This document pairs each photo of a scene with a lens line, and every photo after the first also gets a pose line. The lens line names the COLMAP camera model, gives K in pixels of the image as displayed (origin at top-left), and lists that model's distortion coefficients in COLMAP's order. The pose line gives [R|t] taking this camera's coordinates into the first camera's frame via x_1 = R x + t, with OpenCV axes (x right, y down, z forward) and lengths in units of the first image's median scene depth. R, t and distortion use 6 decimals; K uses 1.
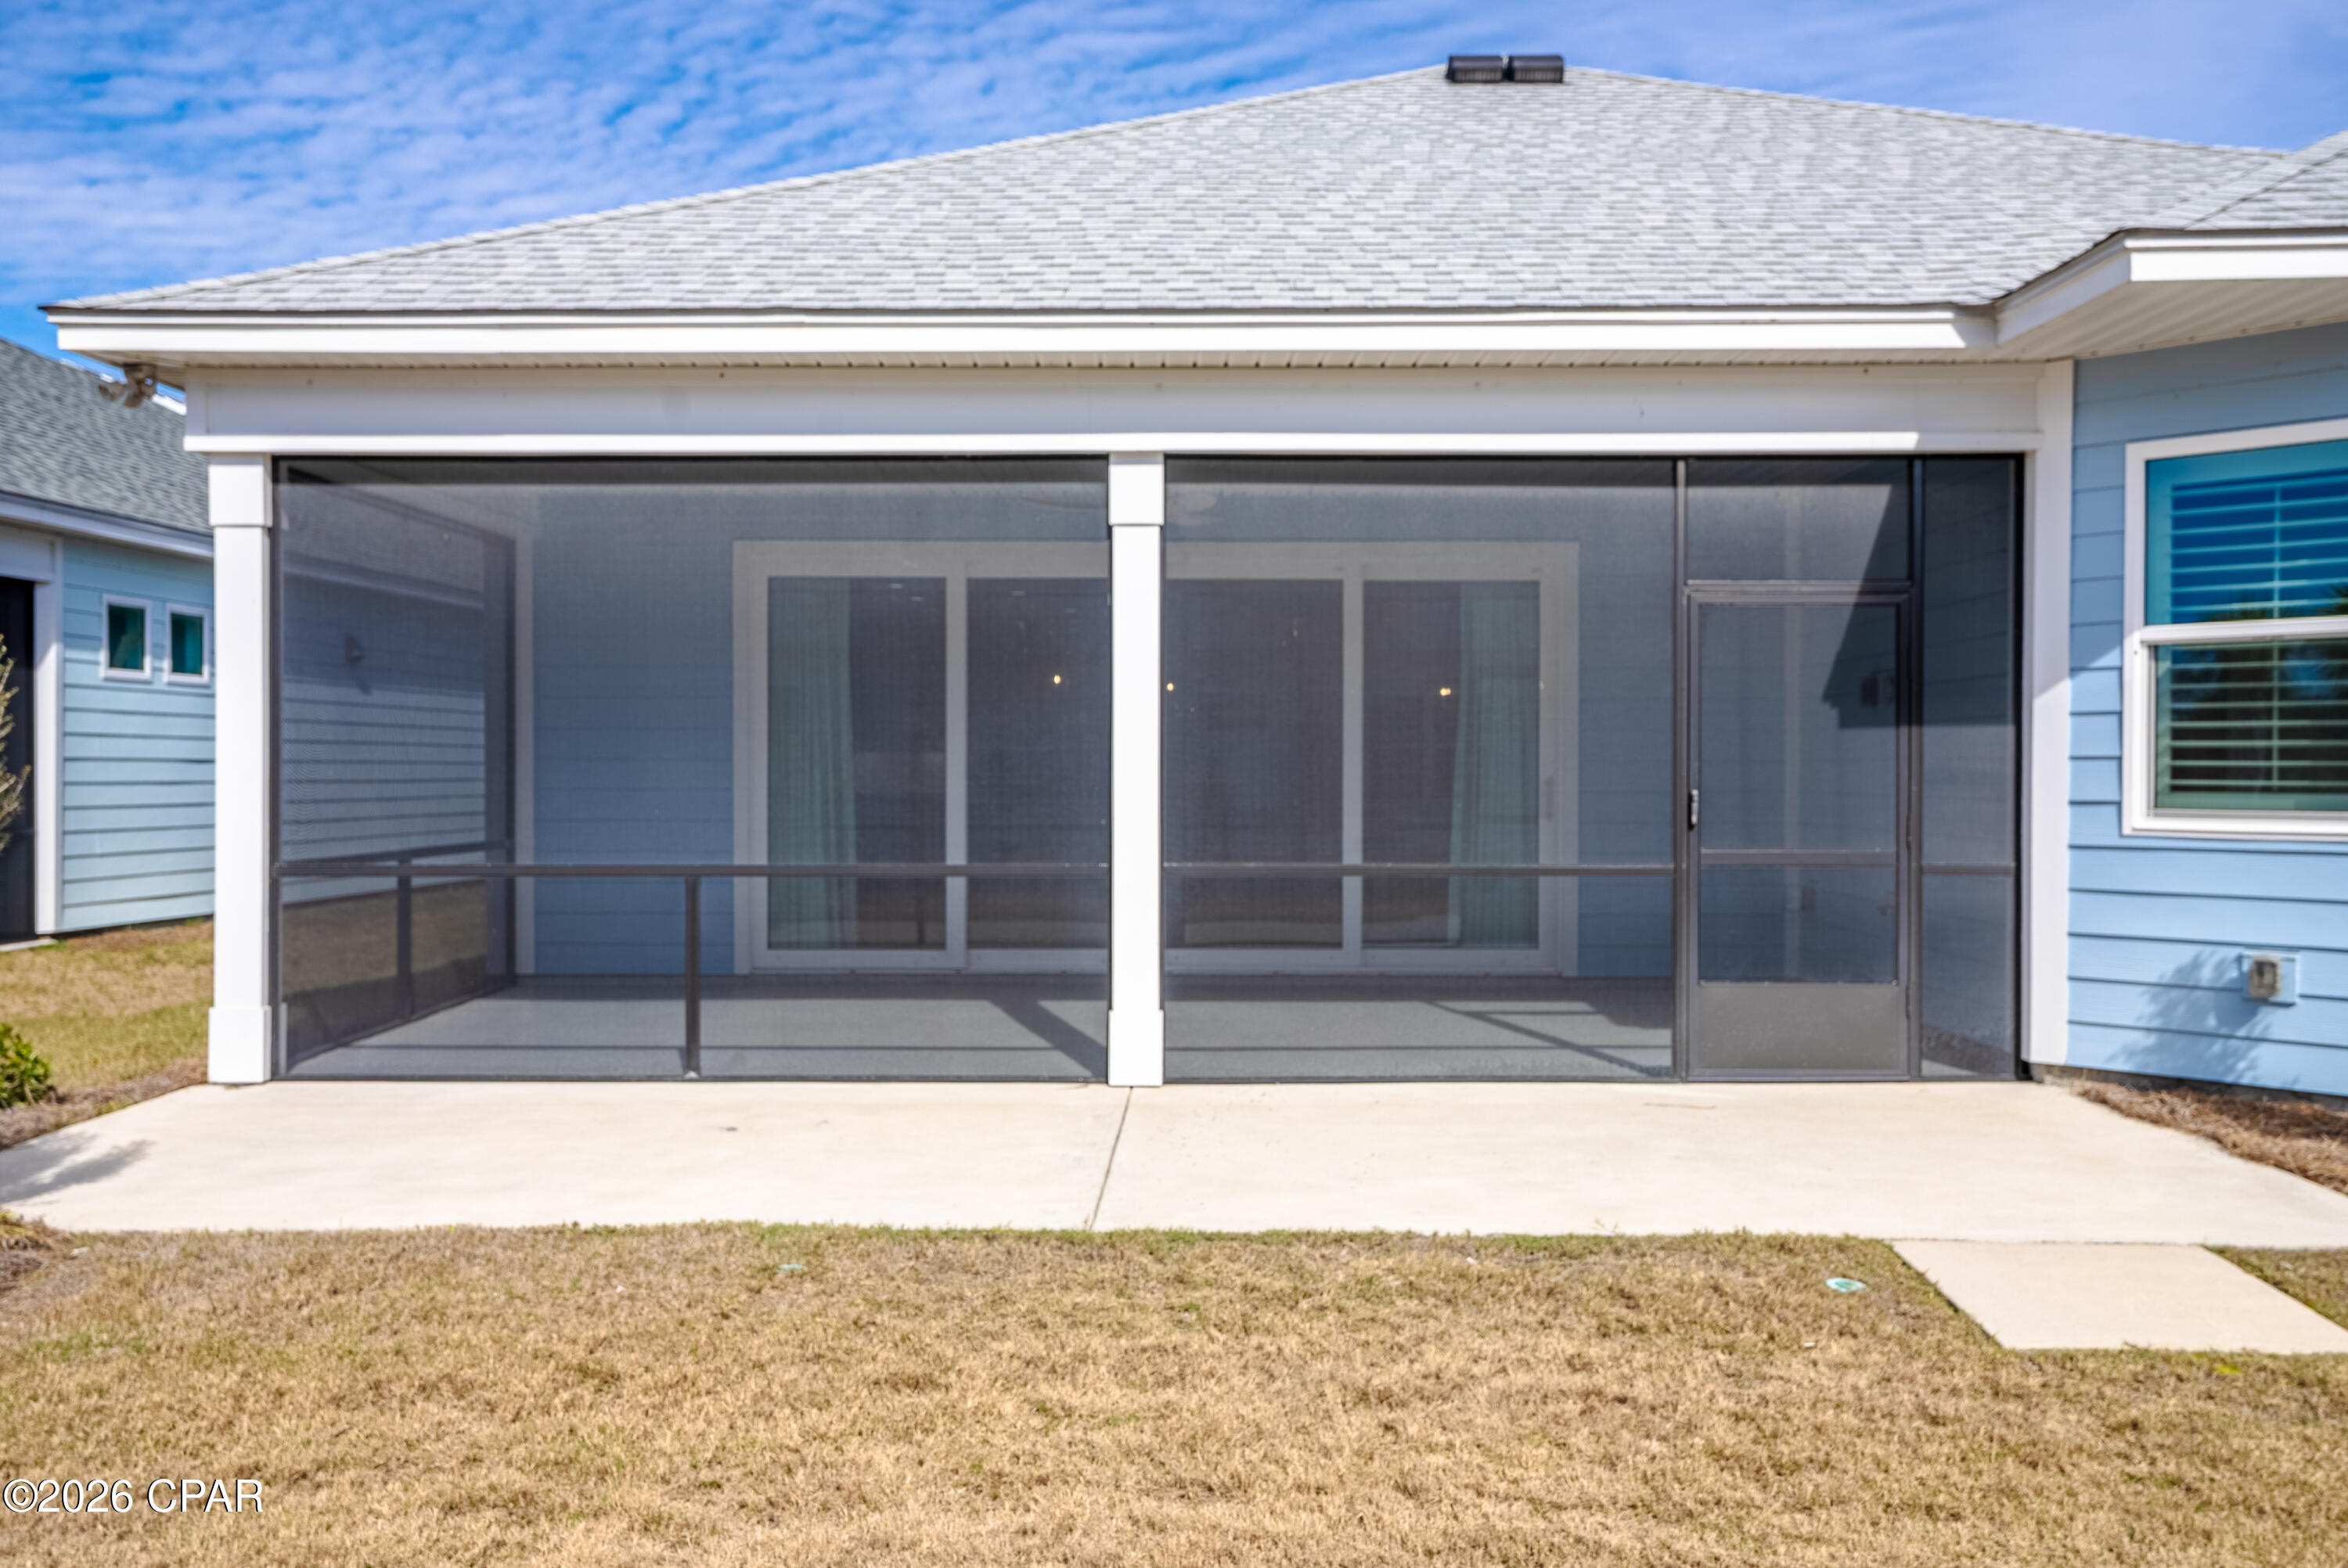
lens RADIAL K [[1968.8, 0, 1174.2], [0, 1968.8, 798.0], [0, 0, 1]] dist [0.067061, -0.005192]
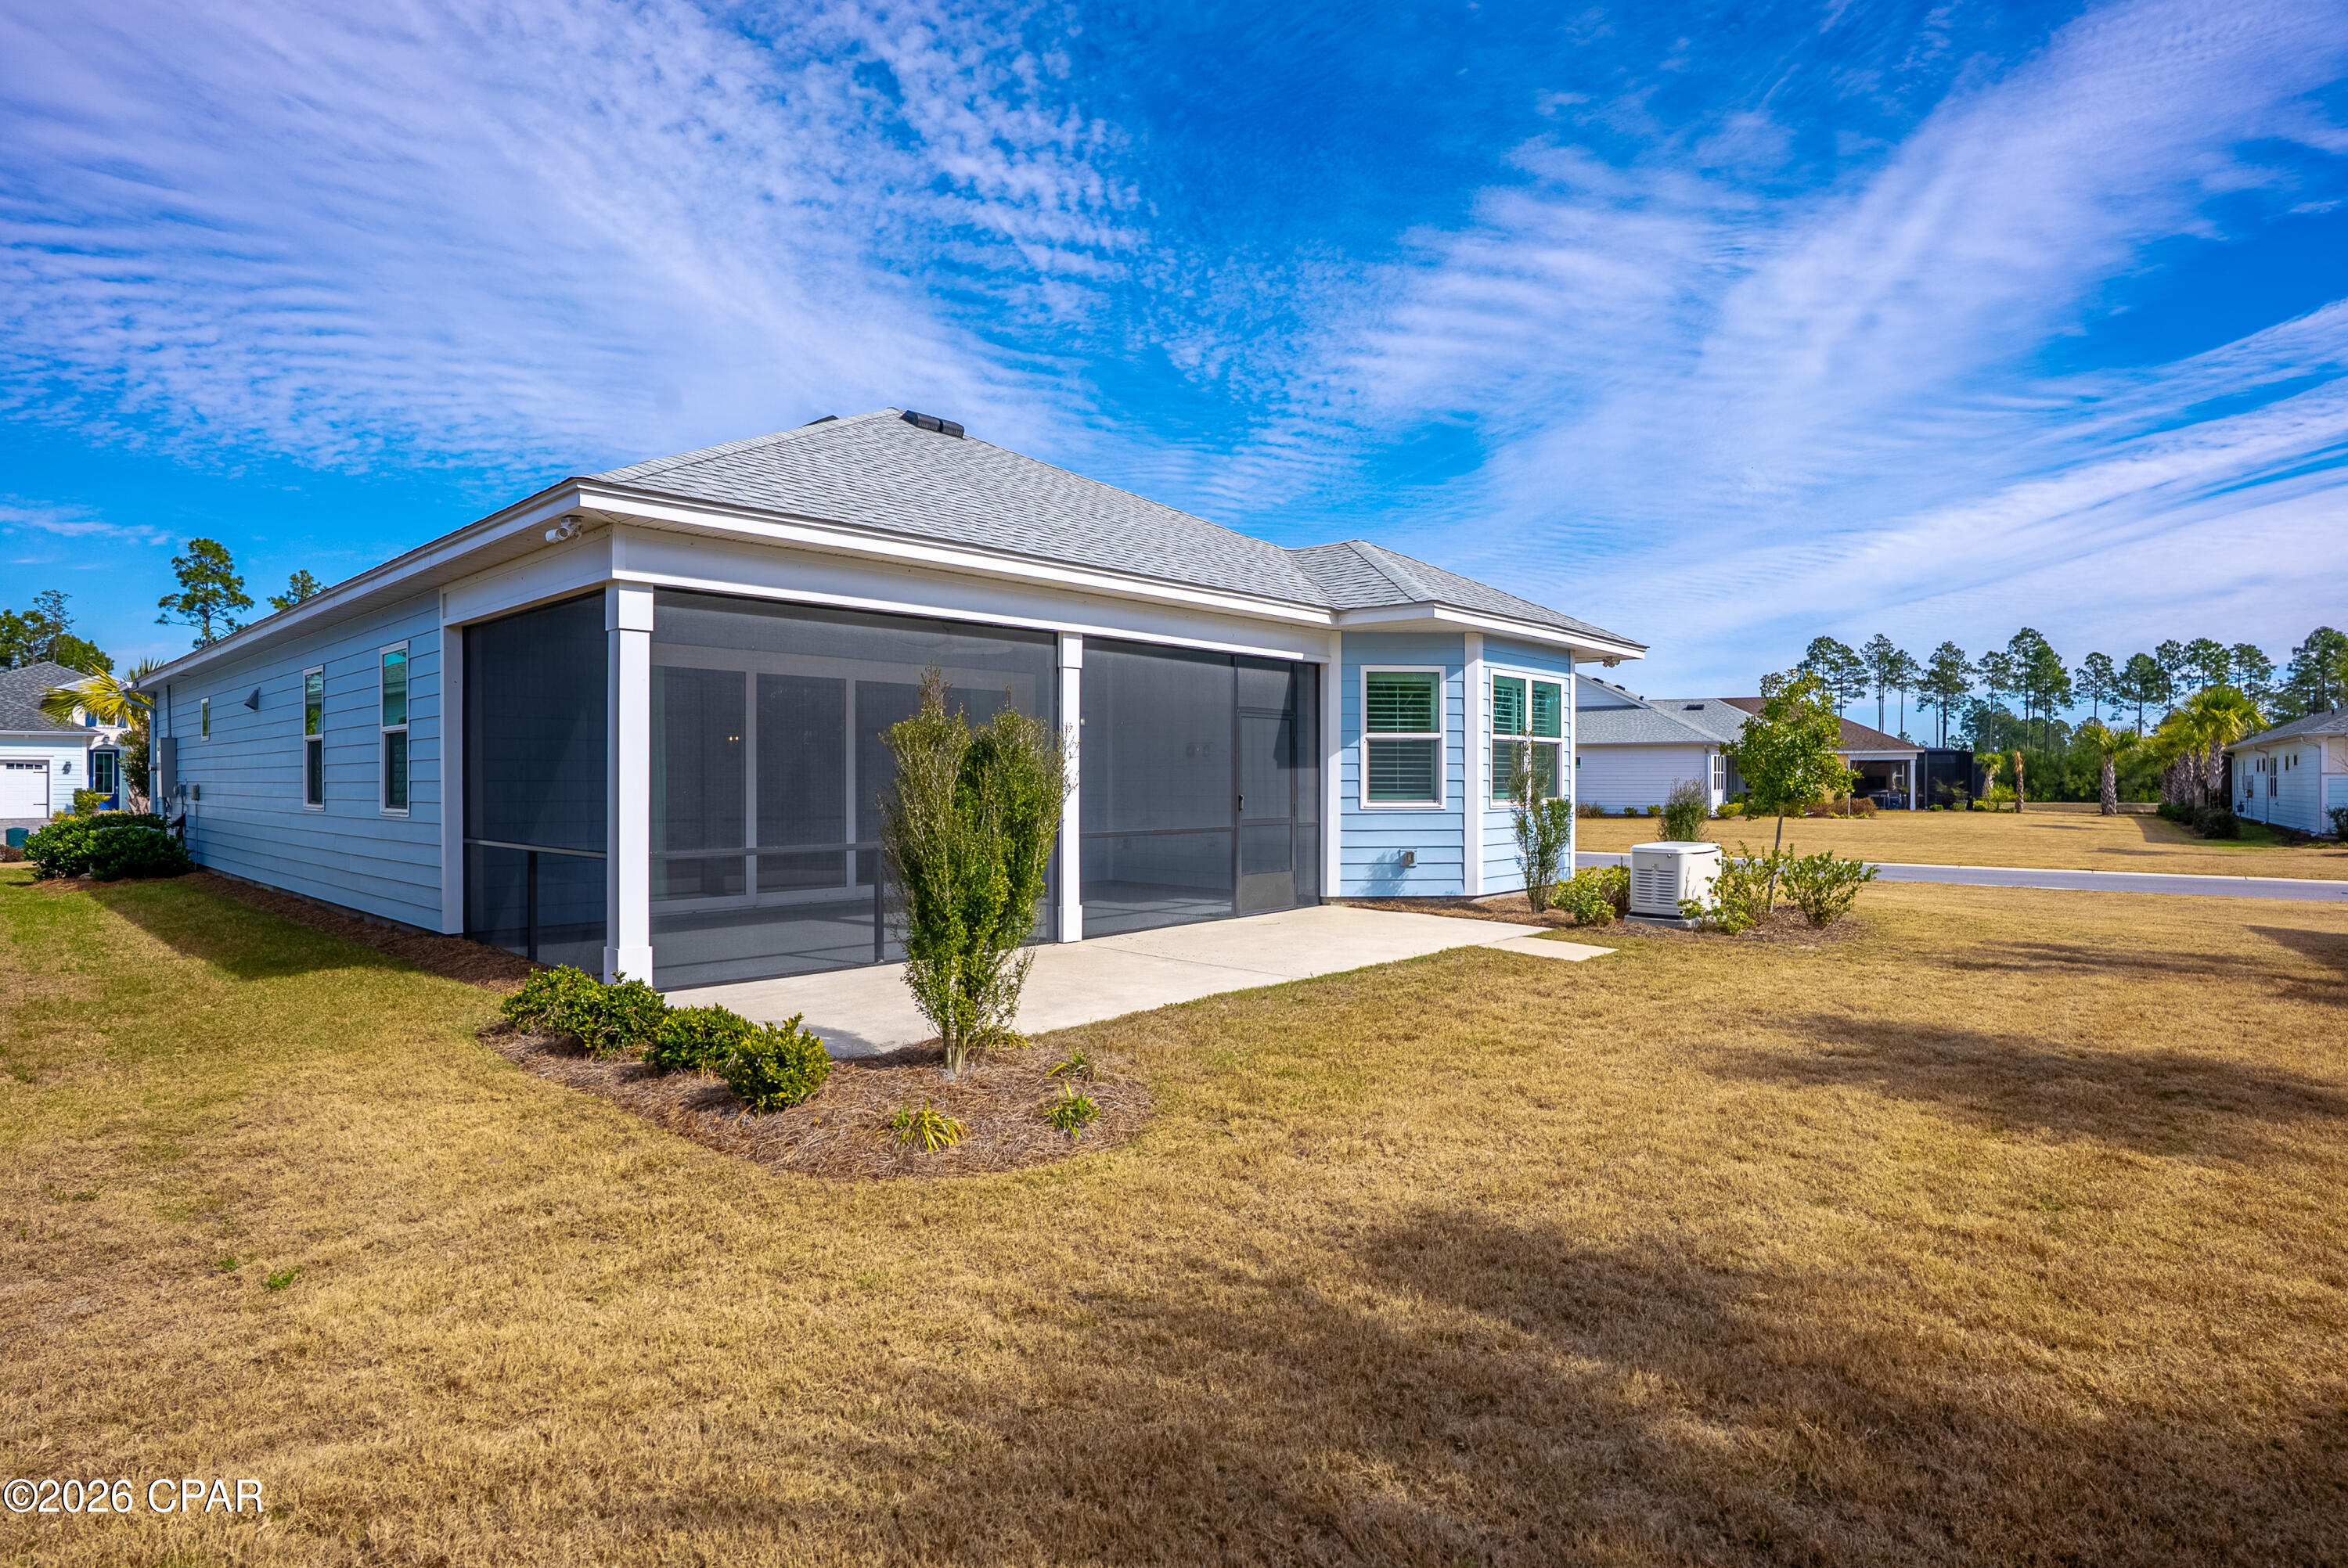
lens RADIAL K [[1212.9, 0, 1176.0], [0, 1212.9, 769.6], [0, 0, 1]] dist [0.002897, 0.000078]
pose [[0.671573, 0.005193, 0.740920, -0.877622], [0.013524, 0.999723, -0.019264, -0.006575], [-0.740815, 0.022957, 0.671317, 0.076029]]
